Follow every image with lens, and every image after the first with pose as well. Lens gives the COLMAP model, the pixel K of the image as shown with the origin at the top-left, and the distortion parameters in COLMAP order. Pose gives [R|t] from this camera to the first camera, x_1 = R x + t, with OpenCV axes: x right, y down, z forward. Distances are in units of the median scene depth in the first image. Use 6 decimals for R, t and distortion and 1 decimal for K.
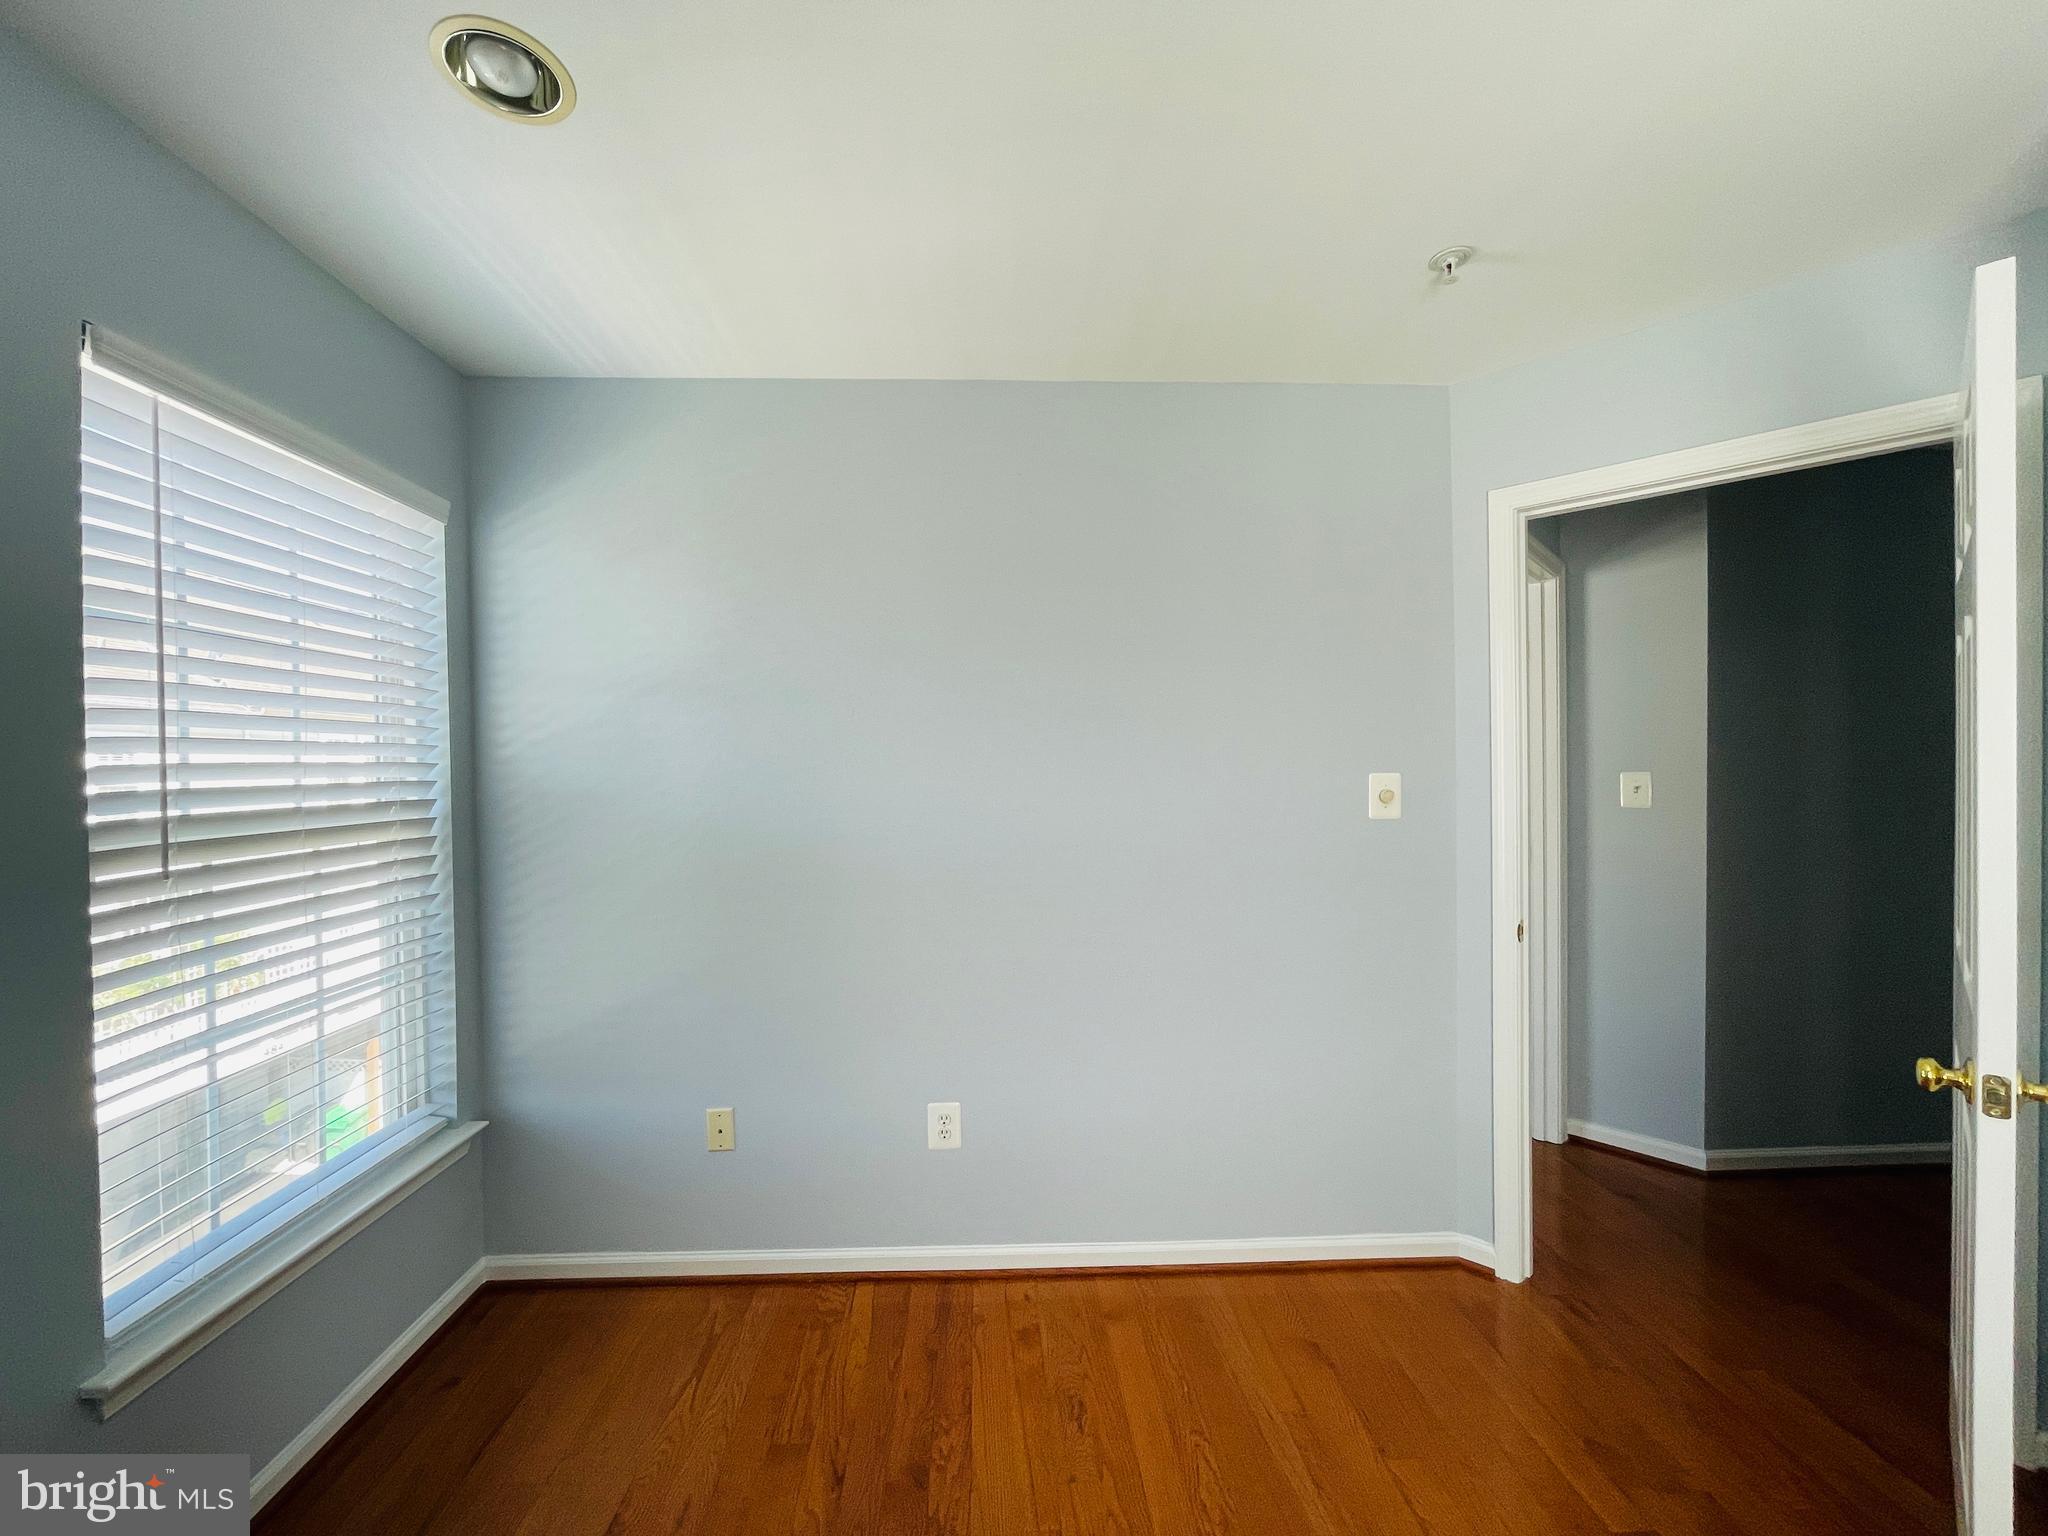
lens RADIAL K [[827.1, 0, 1009.6], [0, 827.1, 772.8], [0, 0, 1]] dist [-0.002894, 0.000768]
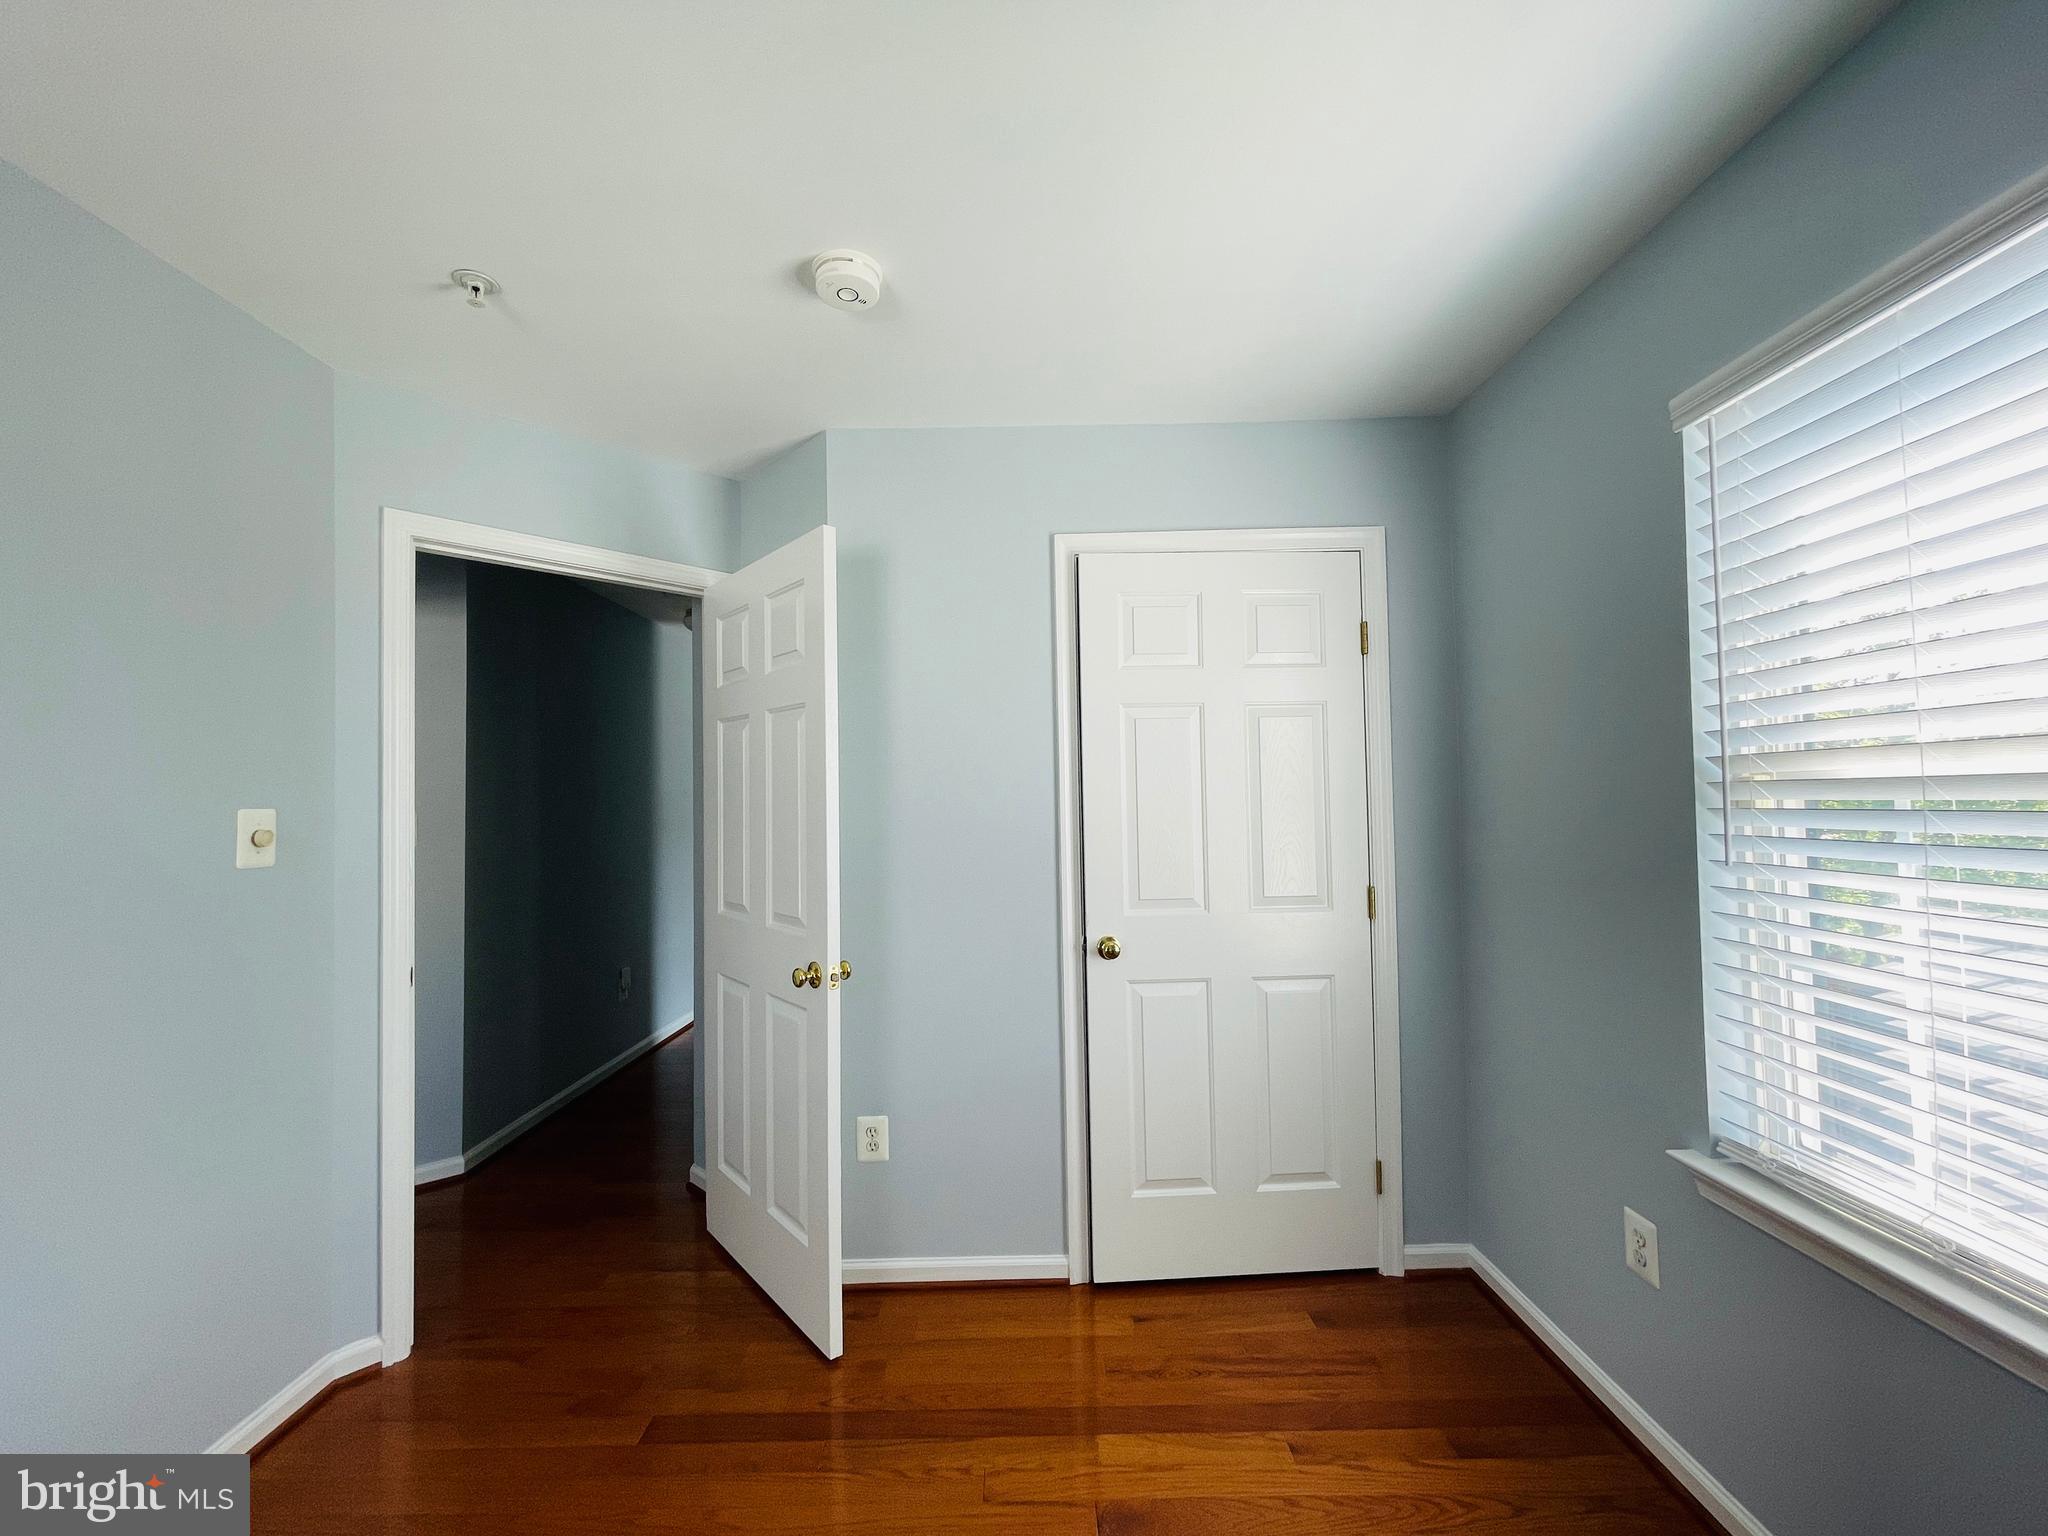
lens RADIAL K [[827.1, 0, 1014.5], [0, 827.1, 772.3], [0, 0, 1]] dist [-0.002894, 0.000768]
pose [[0.026052, 0.047915, 0.998512, -0.315337], [0.020279, 0.998620, -0.048450, 0.018298], [-0.999455, 0.021511, 0.025044, 0.268770]]
